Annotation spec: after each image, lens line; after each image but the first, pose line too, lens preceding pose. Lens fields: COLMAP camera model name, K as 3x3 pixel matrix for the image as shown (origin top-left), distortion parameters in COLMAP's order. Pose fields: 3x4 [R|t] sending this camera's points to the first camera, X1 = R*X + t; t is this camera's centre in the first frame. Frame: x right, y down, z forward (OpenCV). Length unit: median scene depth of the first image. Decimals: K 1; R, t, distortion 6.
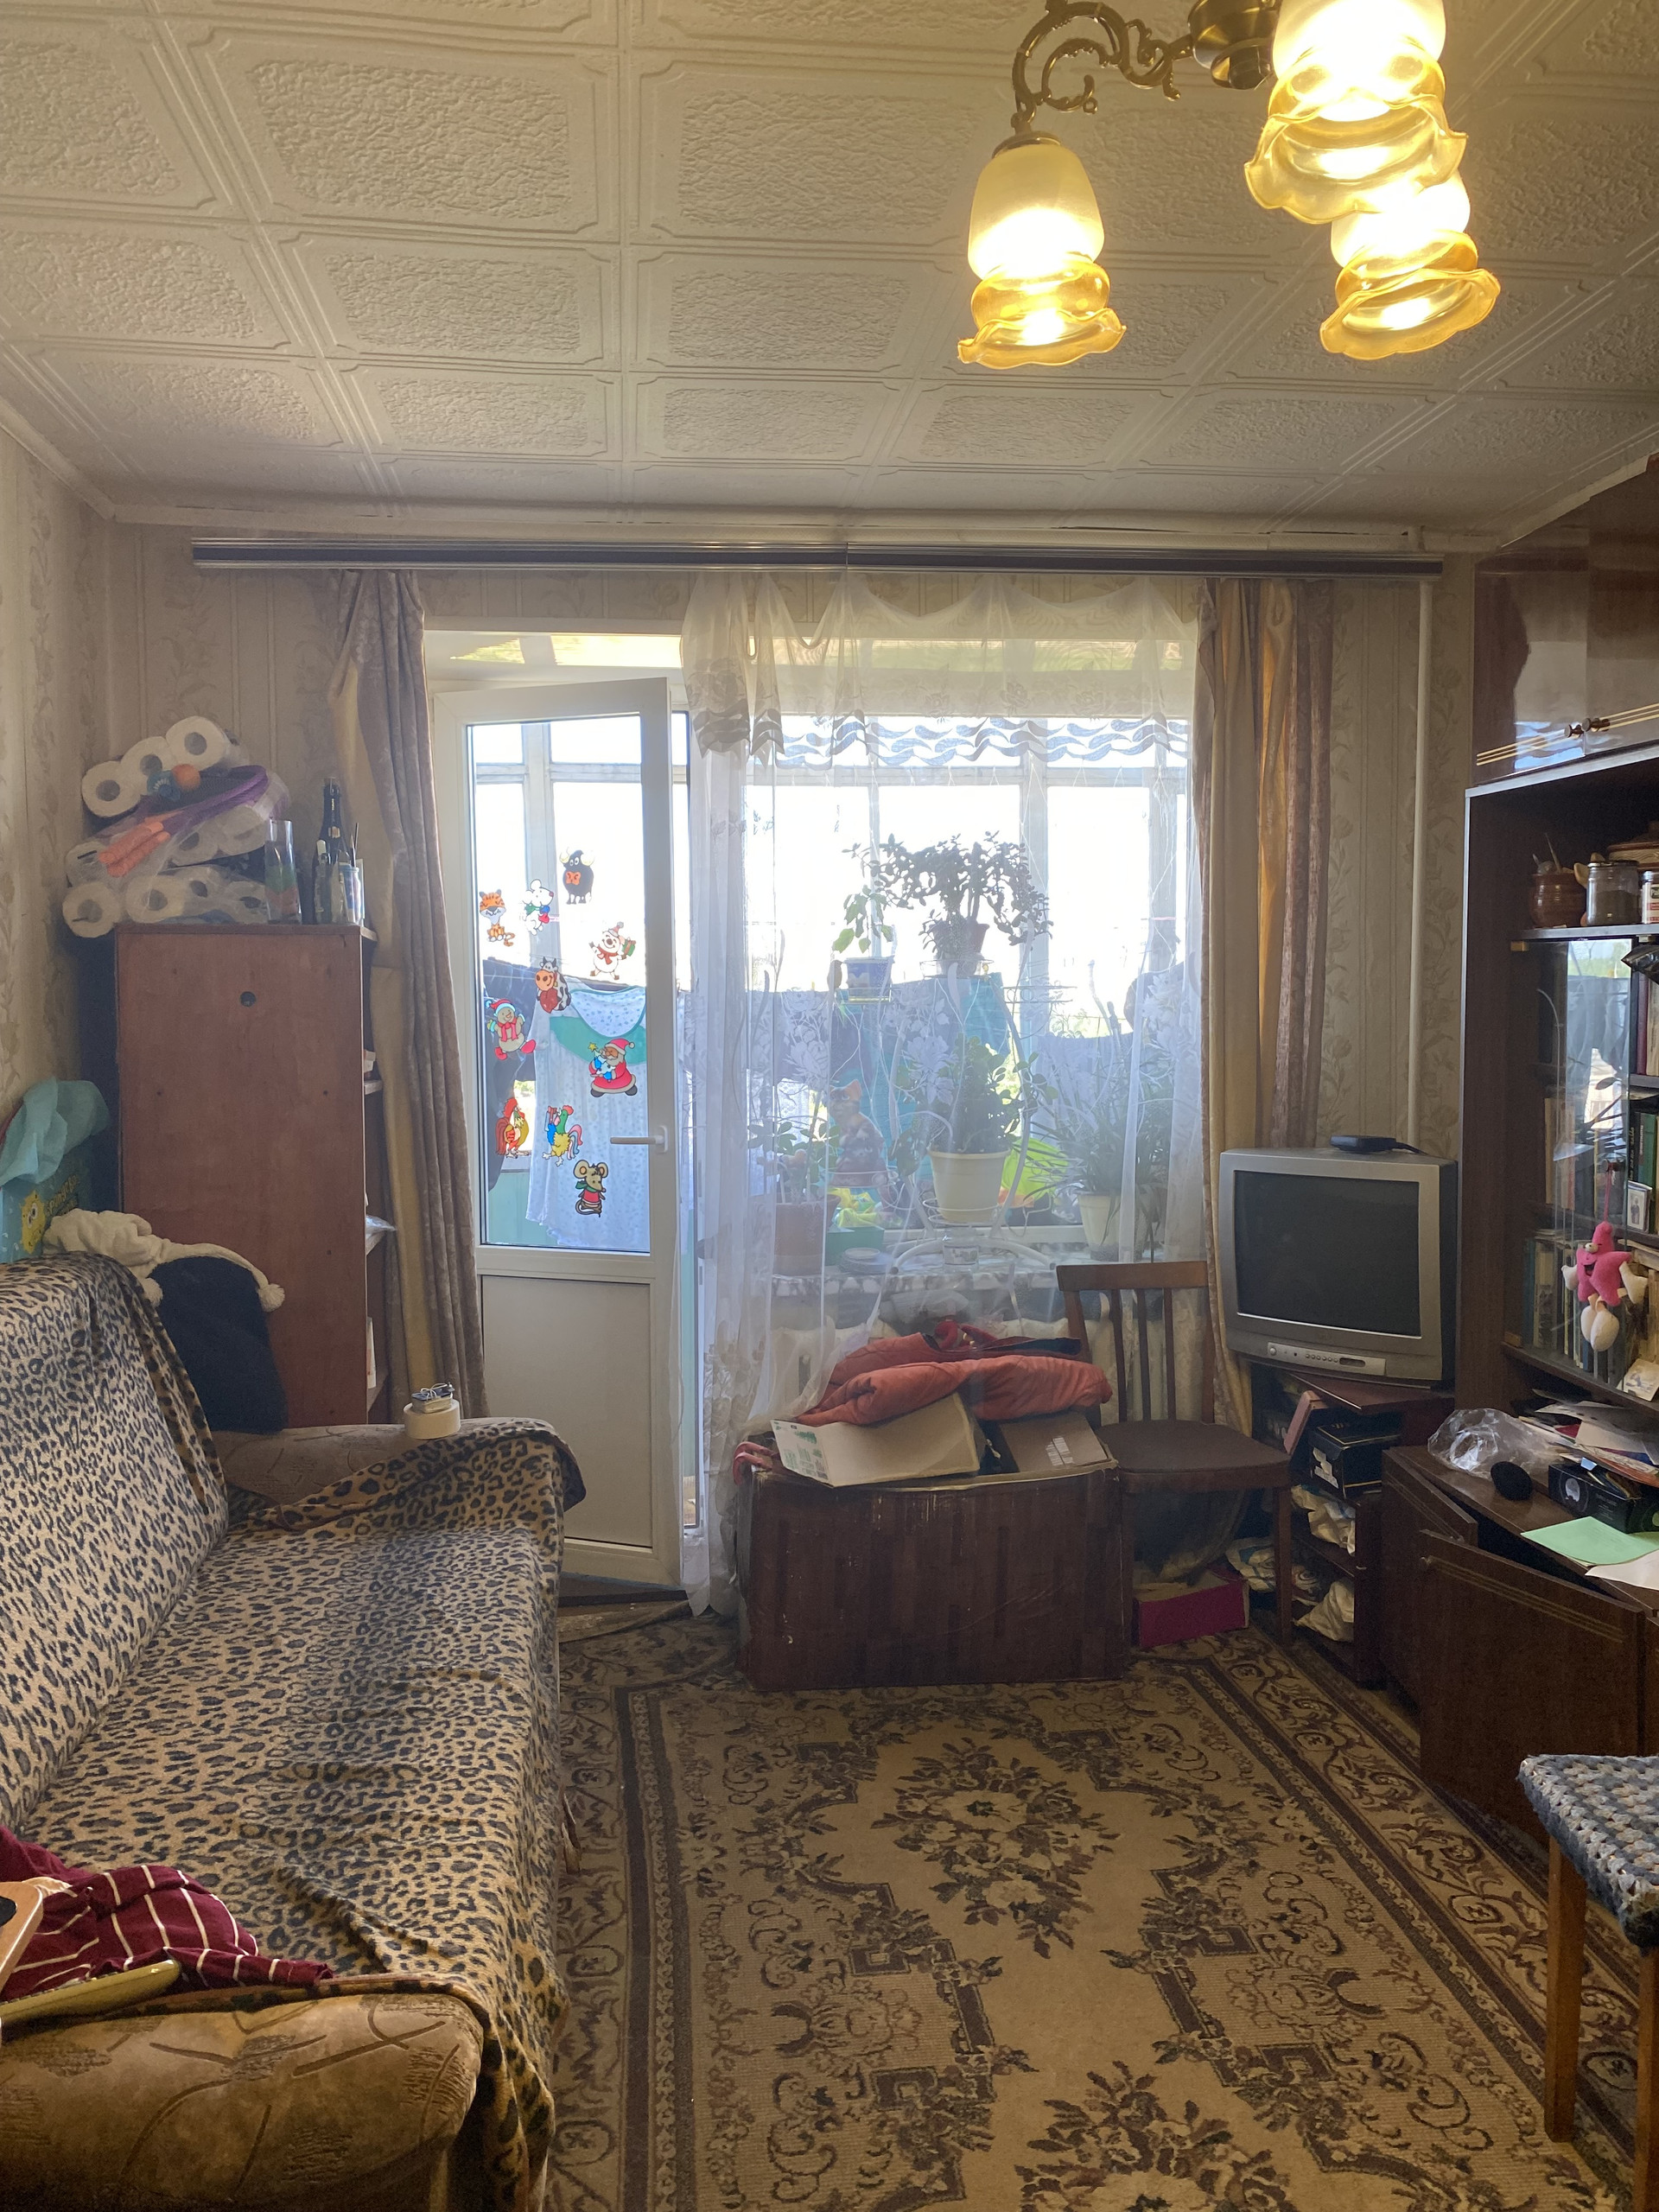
lens RADIAL K [[1677.0, 0, 824.7], [0, 1677.0, 1089.7], [0, 0, 1]] dist [0.009281, -0.018706]
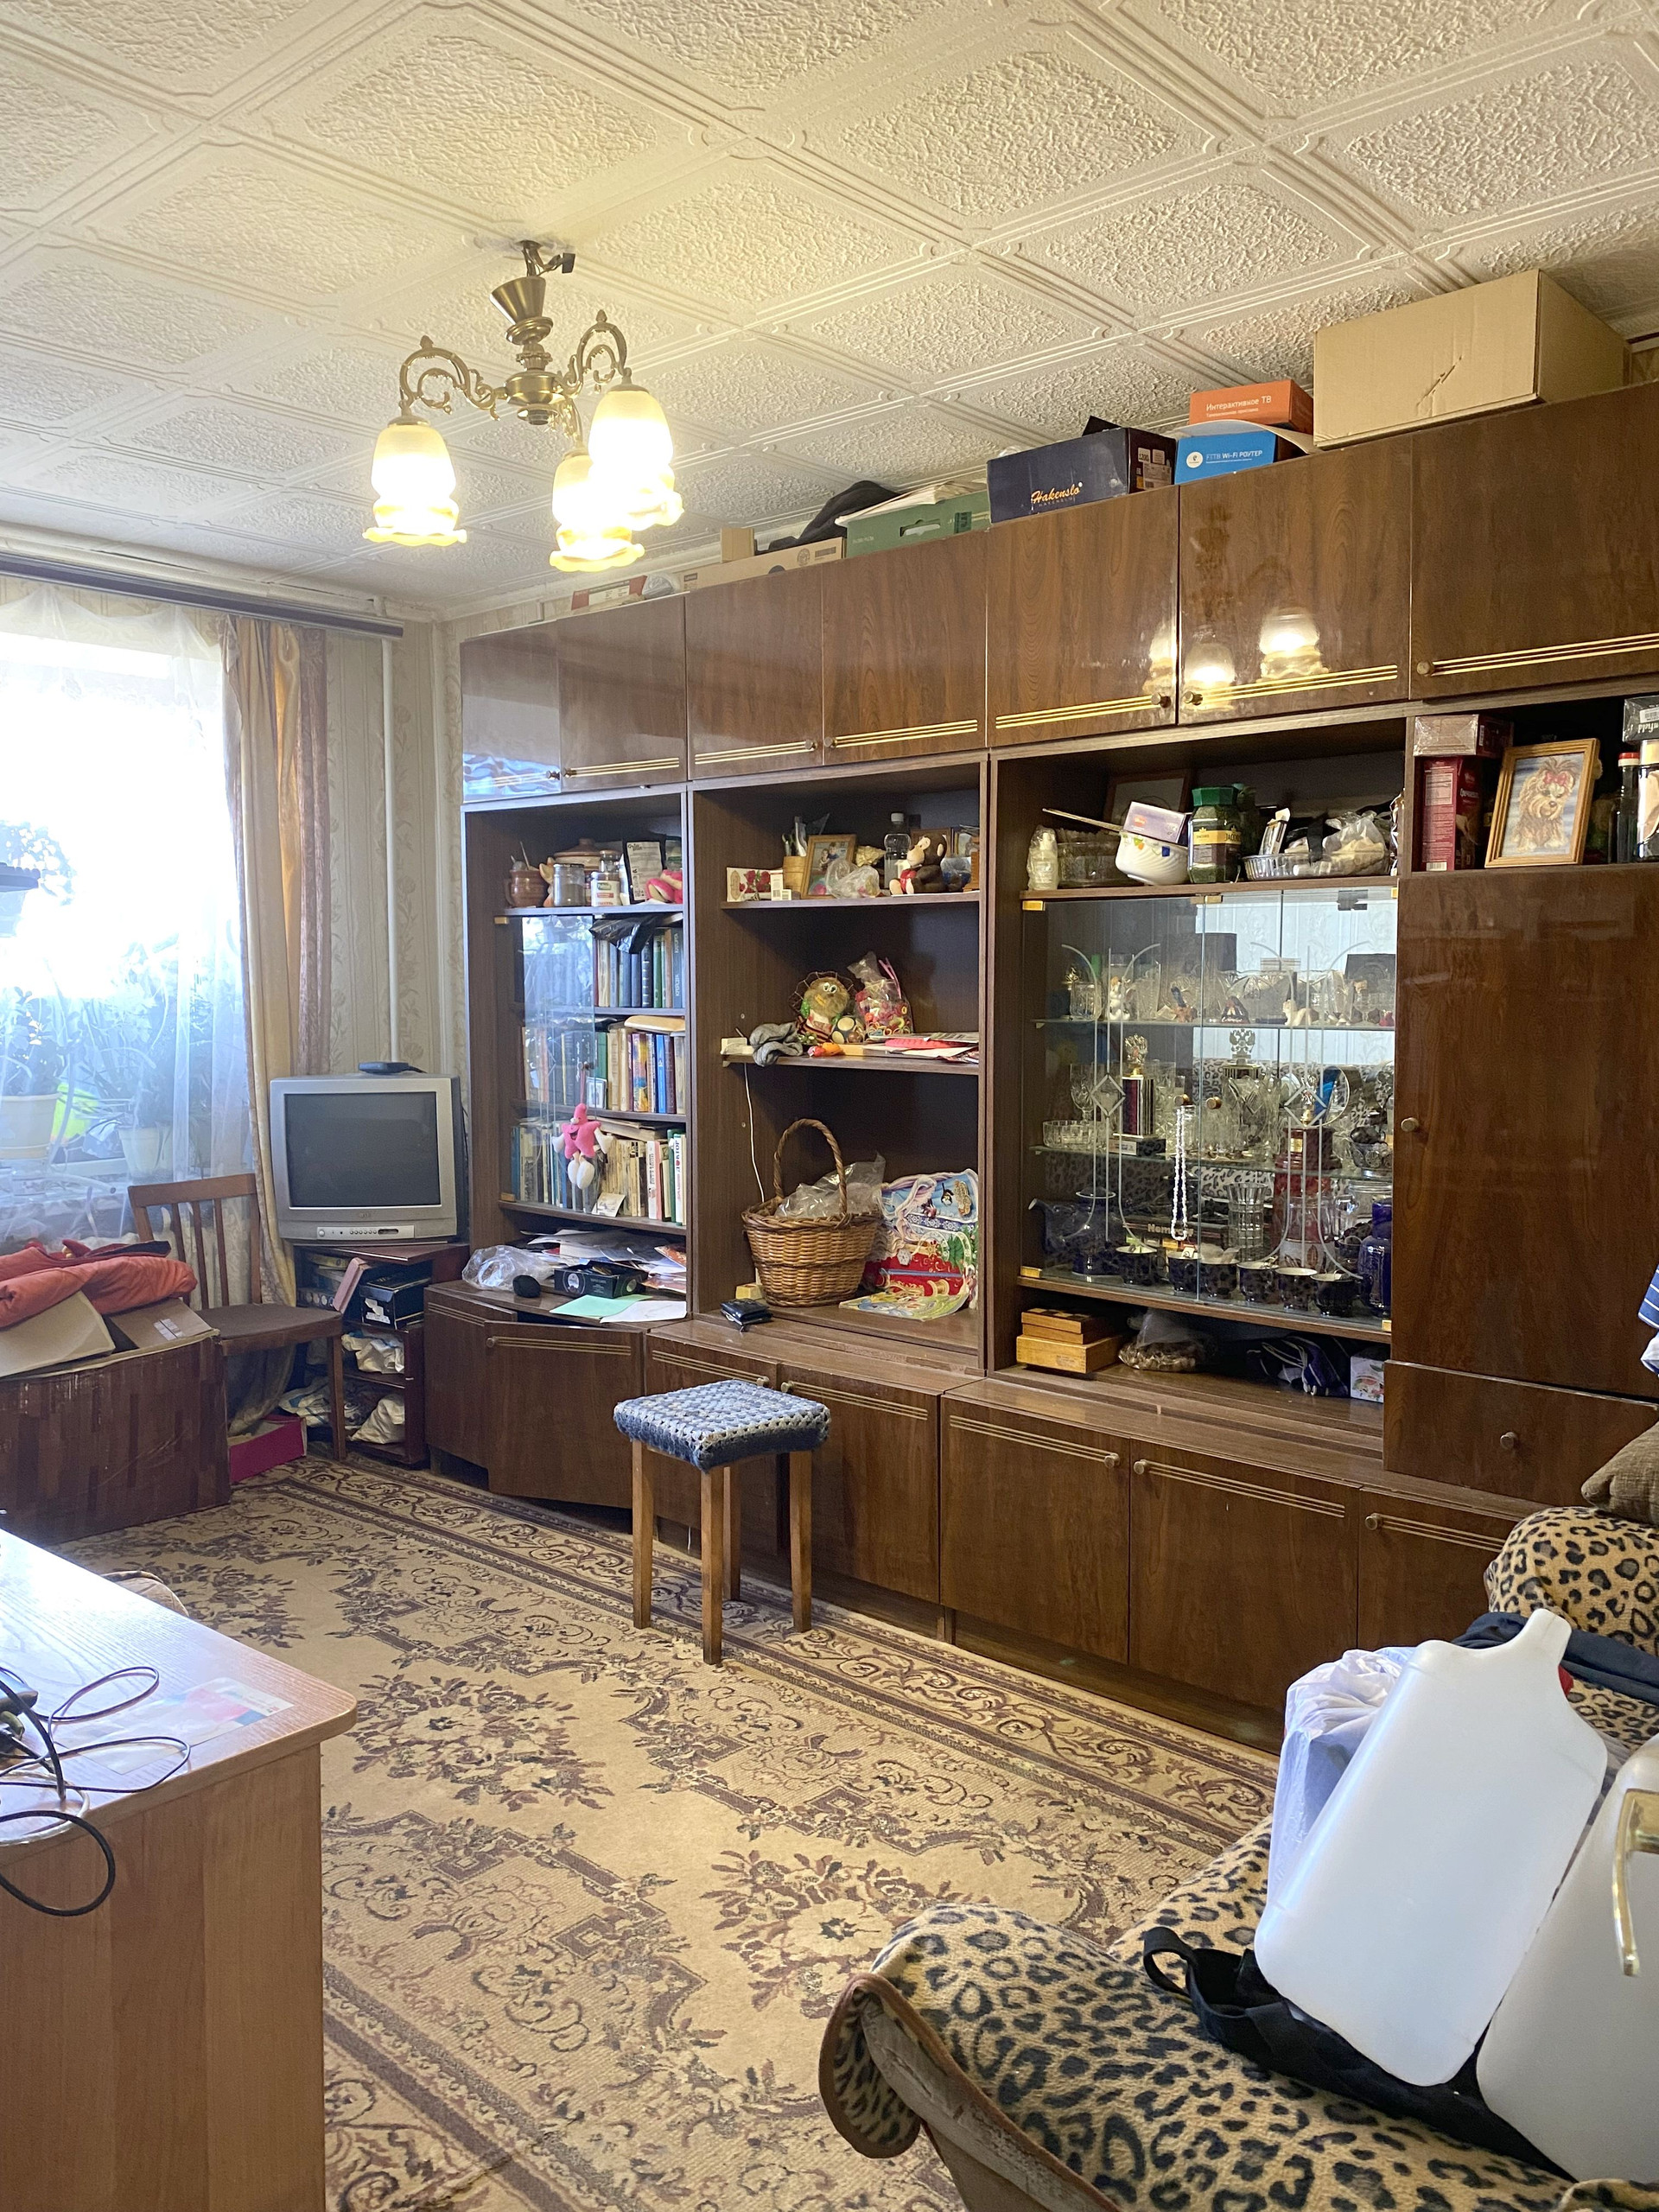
lens RADIAL K [[1677.0, 0, 822.2], [0, 1677.0, 1108.3], [0, 0, 1]] dist [0.009281, -0.018706]
pose [[0.749169, -0.049254, 0.660545, -0.332718], [0.037134, 0.998786, 0.032360, 0.038073], [-0.661337, 0.000285, 0.750089, -0.246680]]
